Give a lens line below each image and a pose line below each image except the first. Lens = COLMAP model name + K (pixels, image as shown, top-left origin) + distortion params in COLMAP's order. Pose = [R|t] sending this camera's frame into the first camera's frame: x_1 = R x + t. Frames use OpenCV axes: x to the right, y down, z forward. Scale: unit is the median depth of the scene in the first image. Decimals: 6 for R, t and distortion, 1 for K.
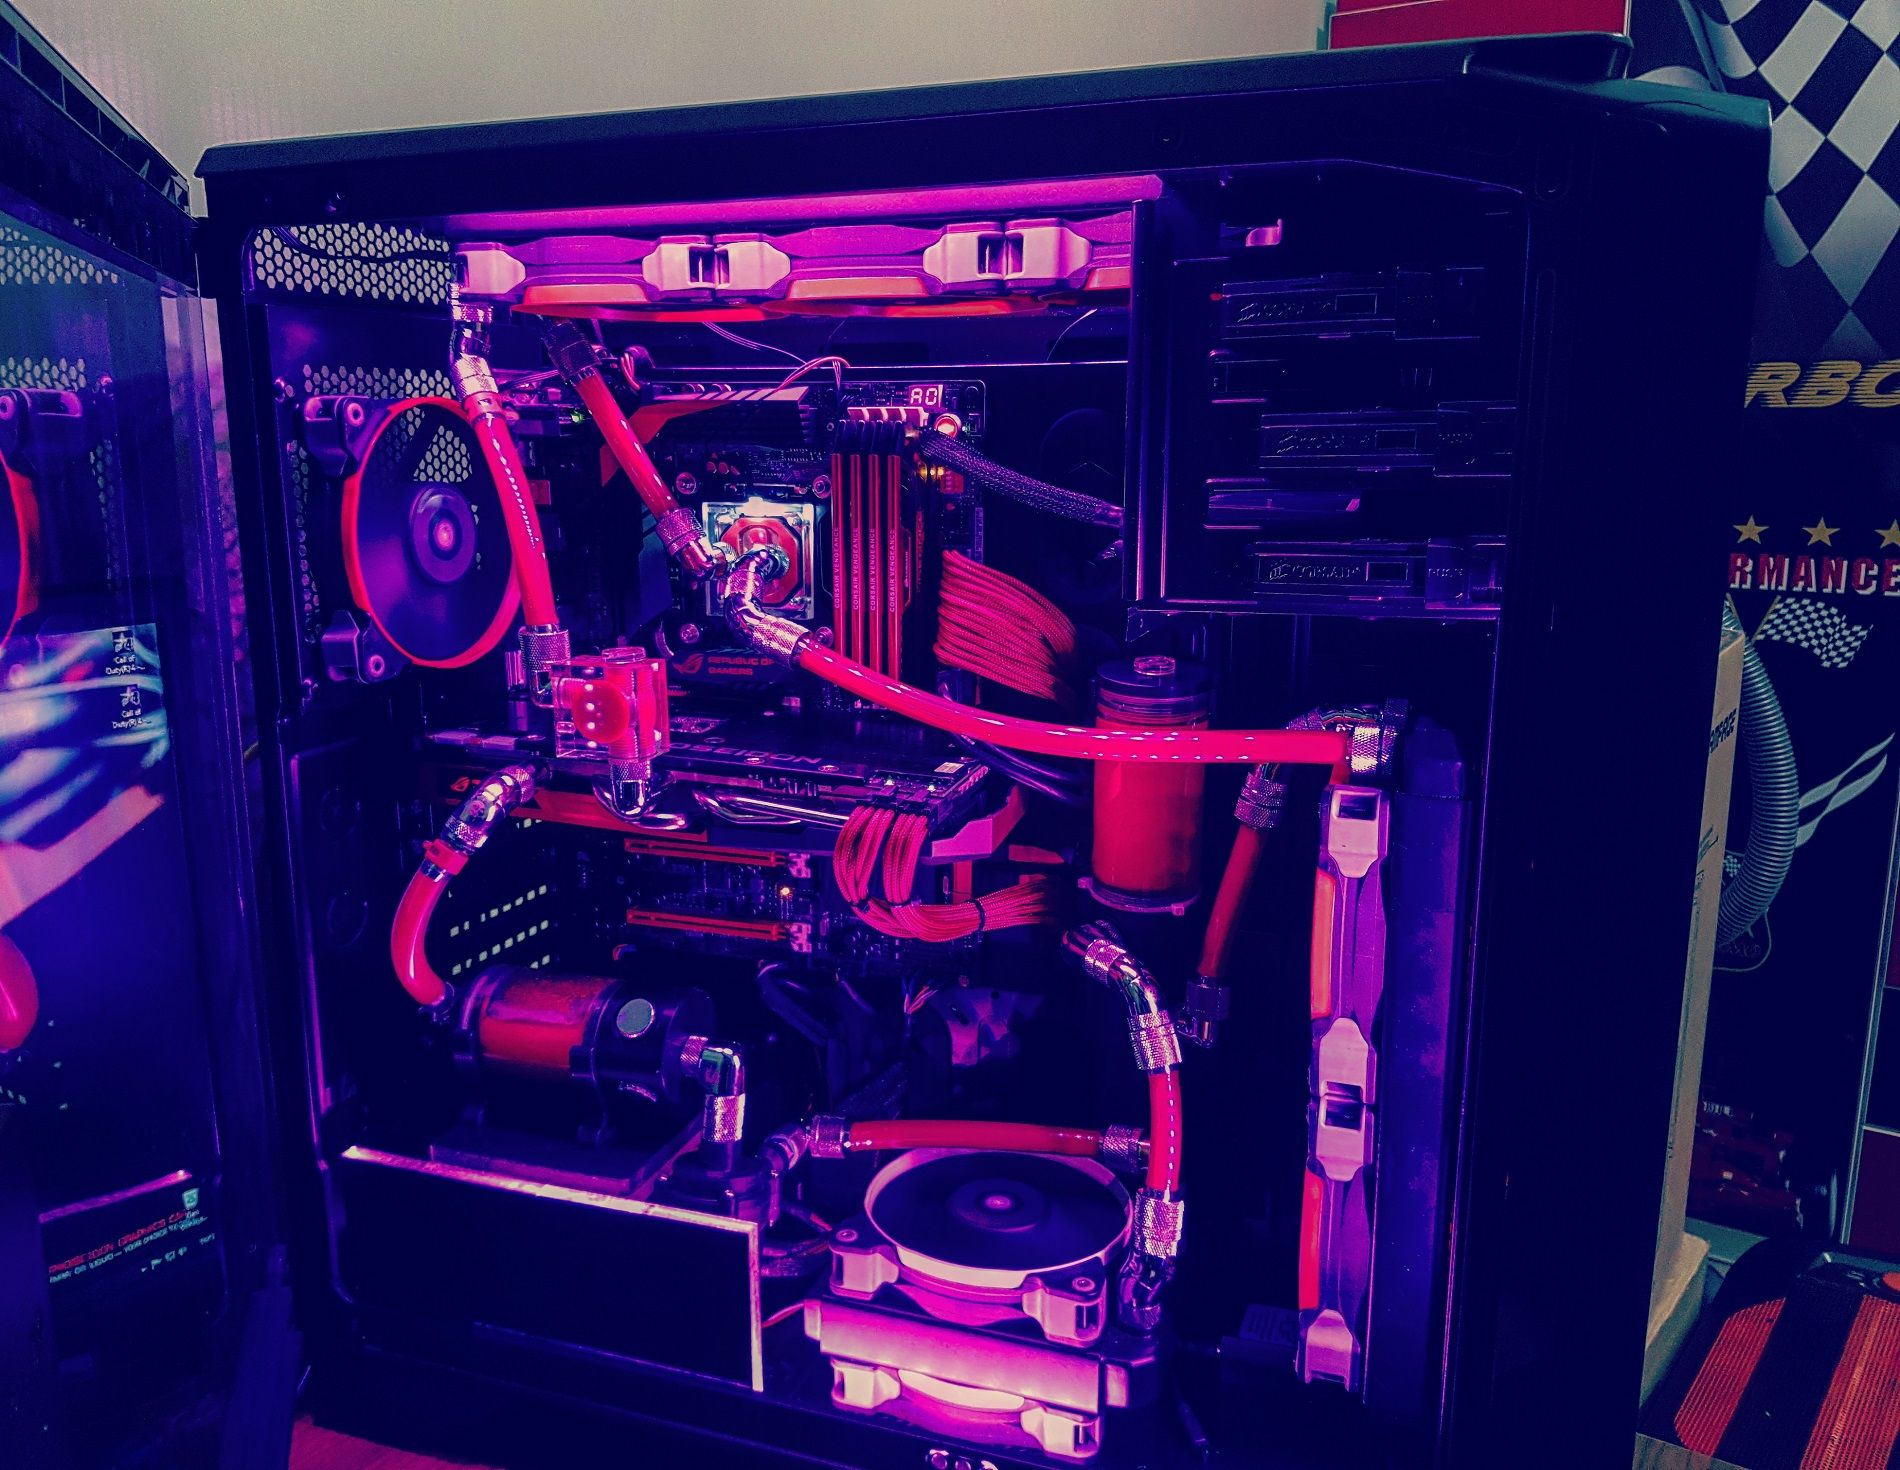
lens RADIAL K [[1534.6, 0, 921.1], [0, 1534.6, 728.6], [0, 0, 1]] dist [0.136656, -0.003020]
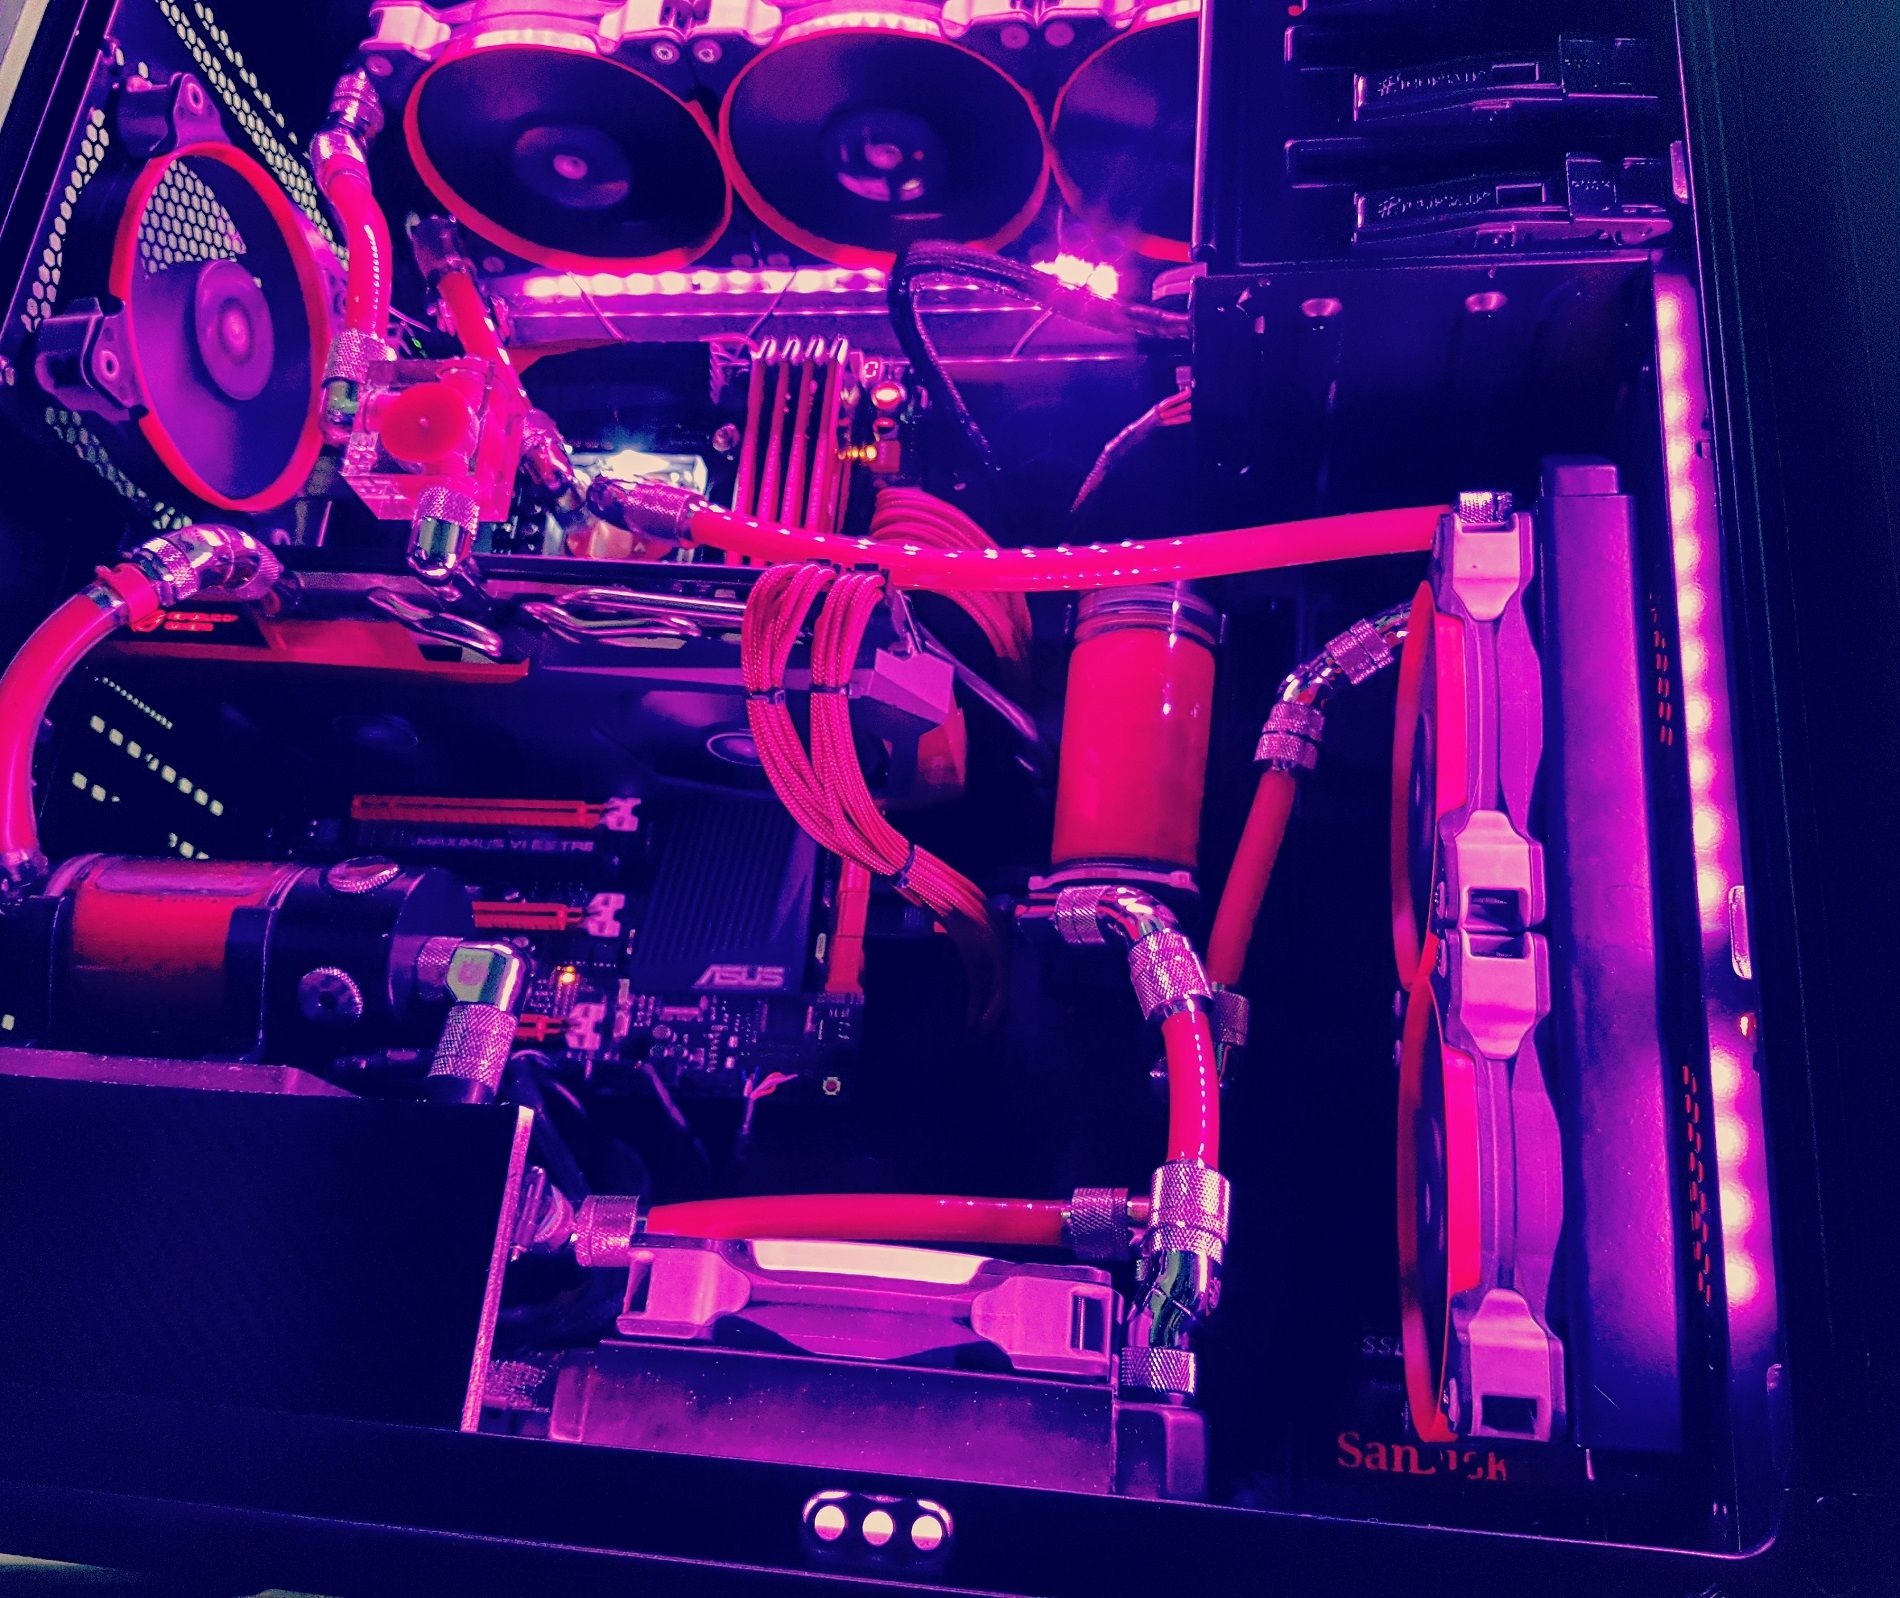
lens RADIAL K [[1677.8, 0, 921.1], [0, 1677.8, 796.5], [0, 0, 1]] dist [0.133583, -0.168177]
pose [[0.975083, 0.161788, 0.151780, -0.075450], [-0.052867, 0.833949, -0.549303, 0.530262], [-0.215448, 0.527592, 0.821723, 0.379929]]
